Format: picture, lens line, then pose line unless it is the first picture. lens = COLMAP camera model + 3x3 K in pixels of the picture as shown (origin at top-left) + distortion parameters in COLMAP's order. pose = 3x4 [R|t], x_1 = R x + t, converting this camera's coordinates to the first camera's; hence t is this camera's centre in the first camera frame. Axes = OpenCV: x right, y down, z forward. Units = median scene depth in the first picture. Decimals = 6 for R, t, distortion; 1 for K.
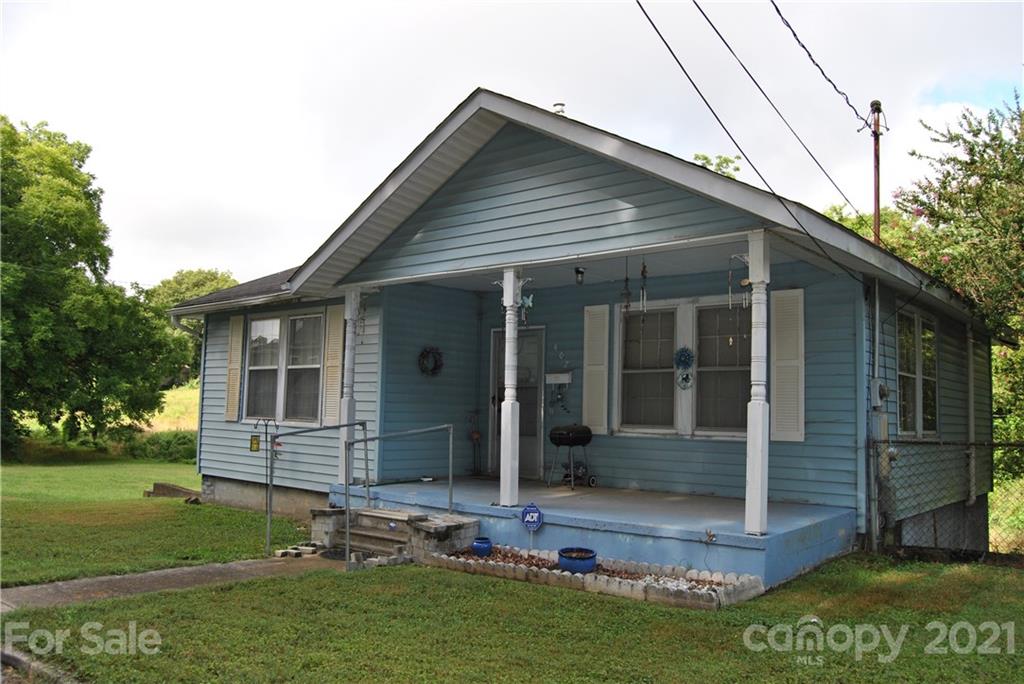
lens RADIAL K [[800.0, 0, 515.2], [0, 800.0, 347.6], [0, 0, 1]] dist [-0.074530, 0.008878]
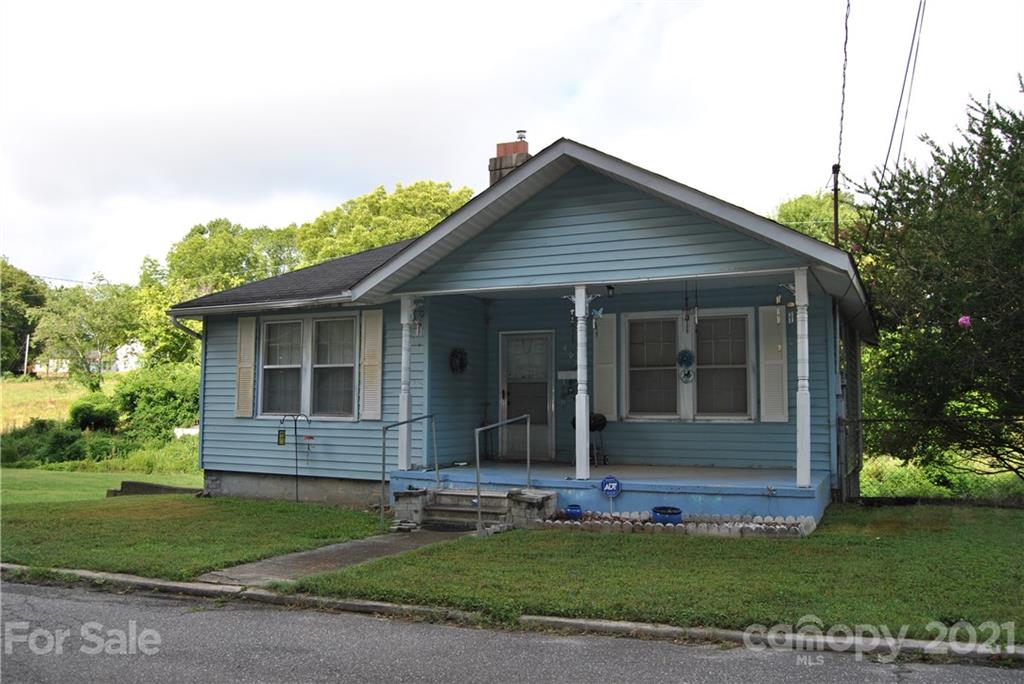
lens RADIAL K [[800.0, 0, 515.2], [0, 800.0, 347.6], [0, 0, 1]] dist [-0.074530, 0.008878]
pose [[0.967527, 0.001376, 0.252764, -0.361983], [-0.003429, 0.999965, 0.007683, -0.012001], [-0.252745, -0.008300, 0.967497, -0.140720]]
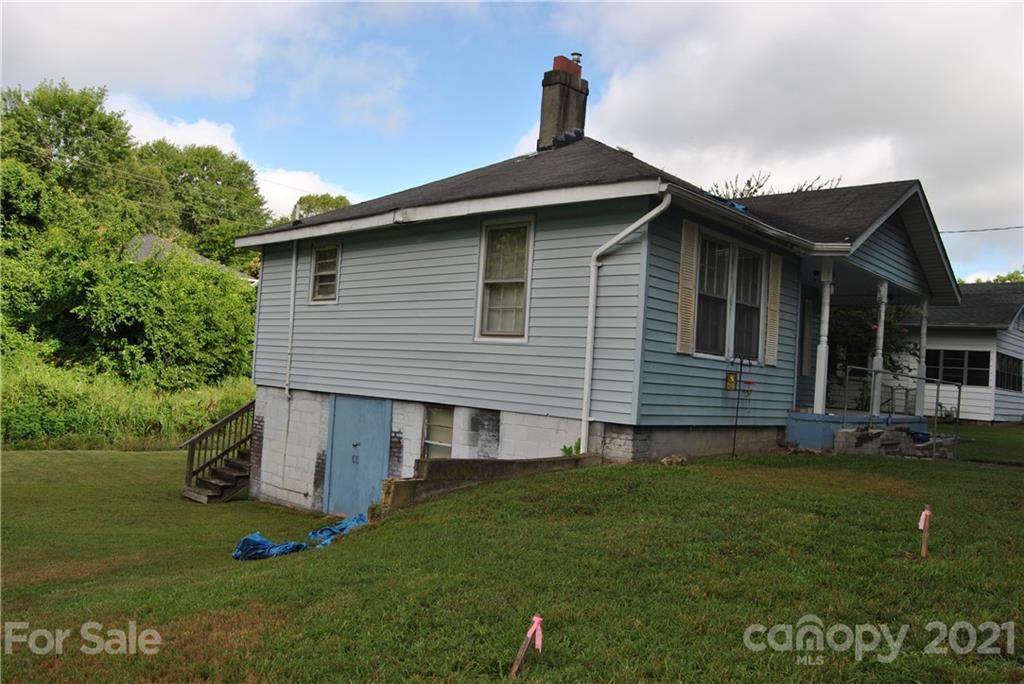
lens RADIAL K [[800.0, 0, 515.2], [0, 800.0, 347.6], [0, 0, 1]] dist [-0.074530, 0.008878]
pose [[0.044291, 0.012630, 0.998939, -1.523201], [-0.149715, 0.988712, -0.005862, 0.152656], [-0.987737, -0.149296, 0.045682, 1.483118]]
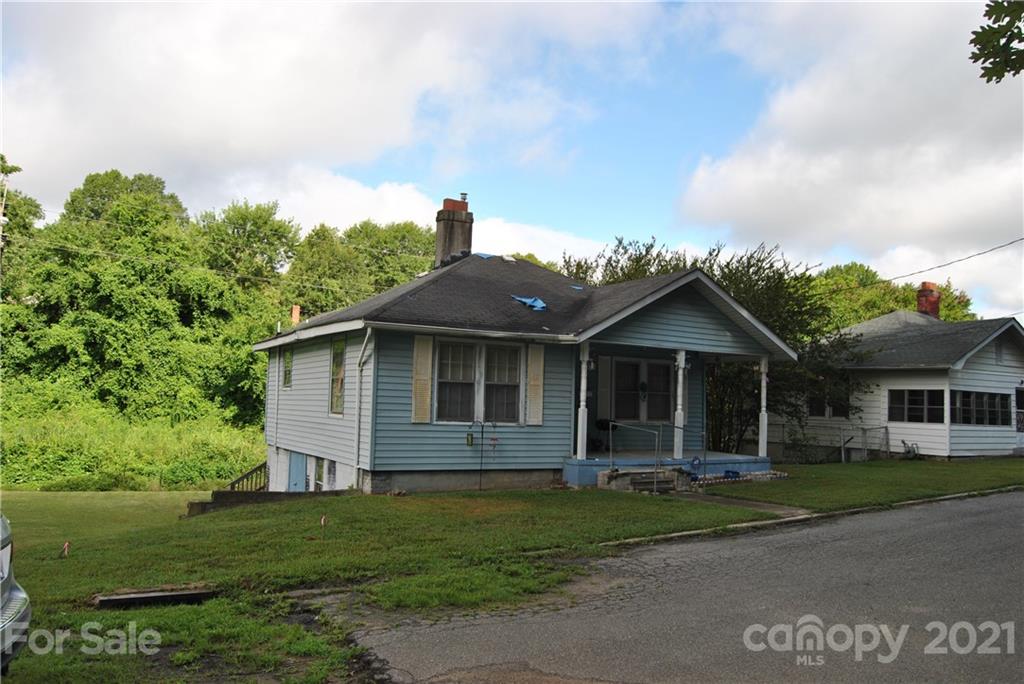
lens RADIAL K [[800.0, 0, 515.2], [0, 800.0, 347.6], [0, 0, 1]] dist [-0.074530, 0.008878]
pose [[0.335179, 0.051038, 0.940771, -1.914874], [-0.100346, 0.994786, -0.018217, -0.017863], [-0.936796, -0.088297, 0.338552, 0.608229]]
